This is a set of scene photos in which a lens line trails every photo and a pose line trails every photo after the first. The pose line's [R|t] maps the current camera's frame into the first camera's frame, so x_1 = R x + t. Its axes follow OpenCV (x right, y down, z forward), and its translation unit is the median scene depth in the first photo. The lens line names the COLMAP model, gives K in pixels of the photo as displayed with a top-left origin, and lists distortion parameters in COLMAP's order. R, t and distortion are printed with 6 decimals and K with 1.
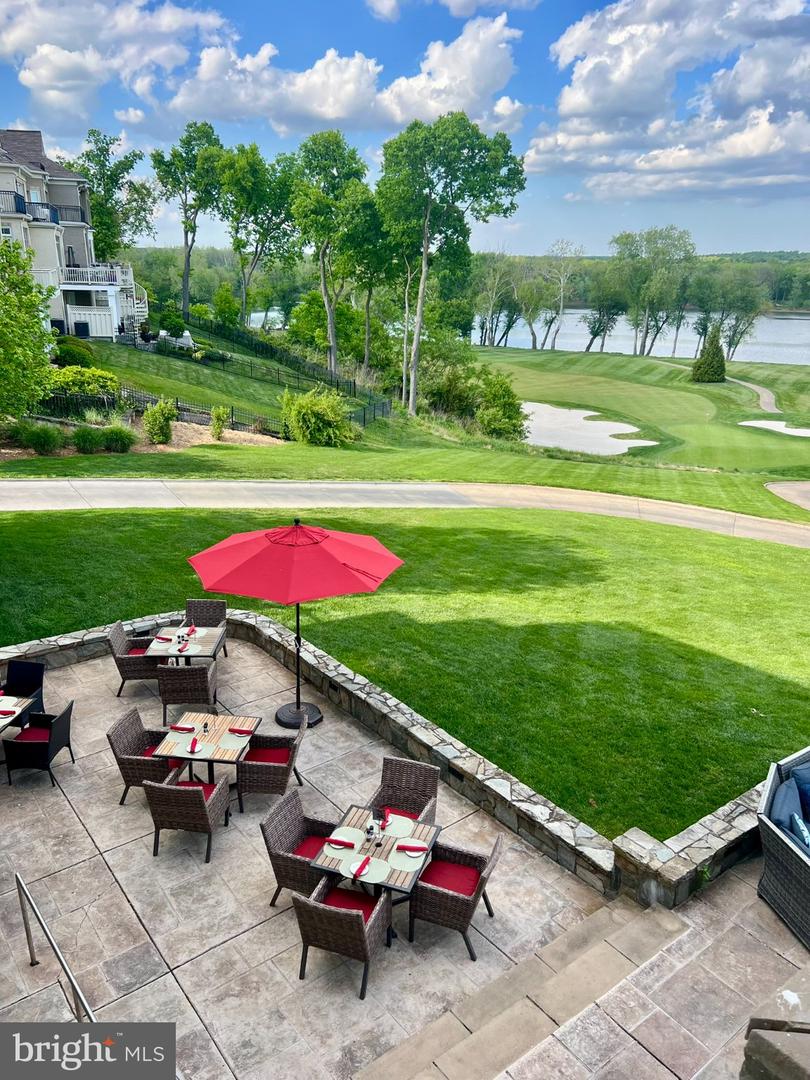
lens RADIAL K [[797.9, 0, 405.0], [0, 797.9, 540.0], [0, 0, 1]] dist [0.029361, -0.007574]
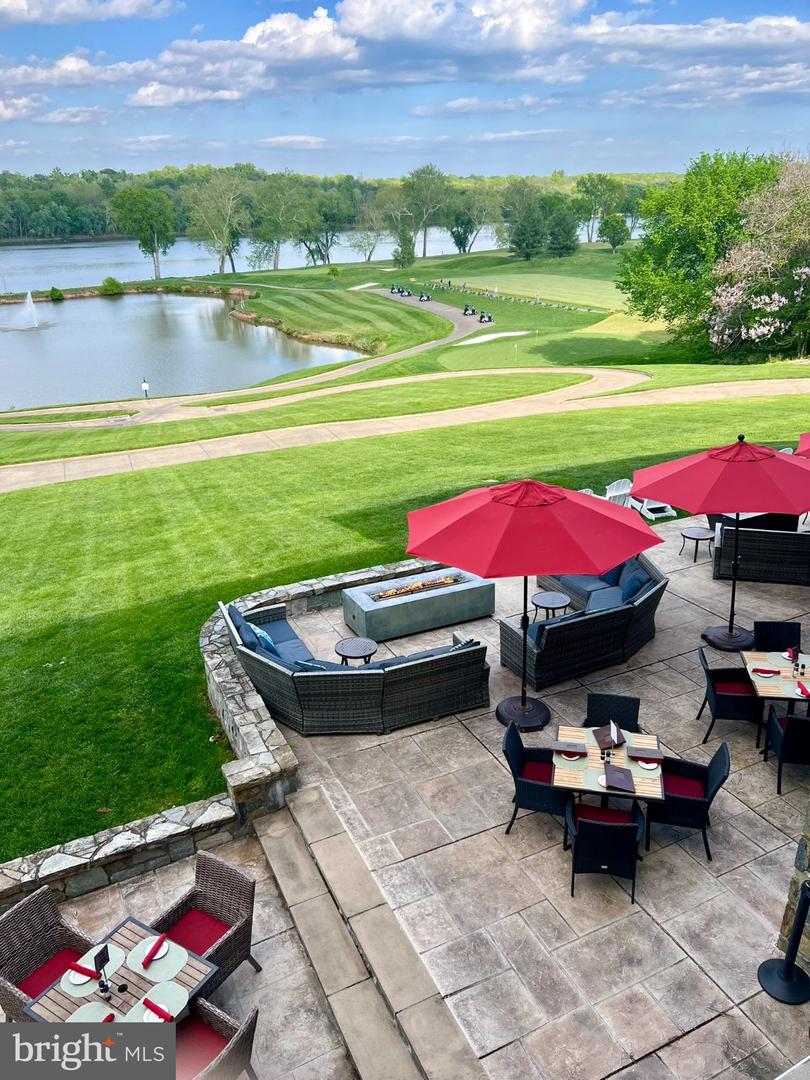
lens RADIAL K [[801.2, 0, 405.0], [0, 801.2, 540.0], [0, 0, 1]] dist [0.003972, -0.018868]
pose [[0.207270, -0.383884, 0.899818, -1.786409], [0.328709, 0.893644, 0.305533, -0.494083], [-0.921406, 0.232451, 0.311411, 1.558421]]
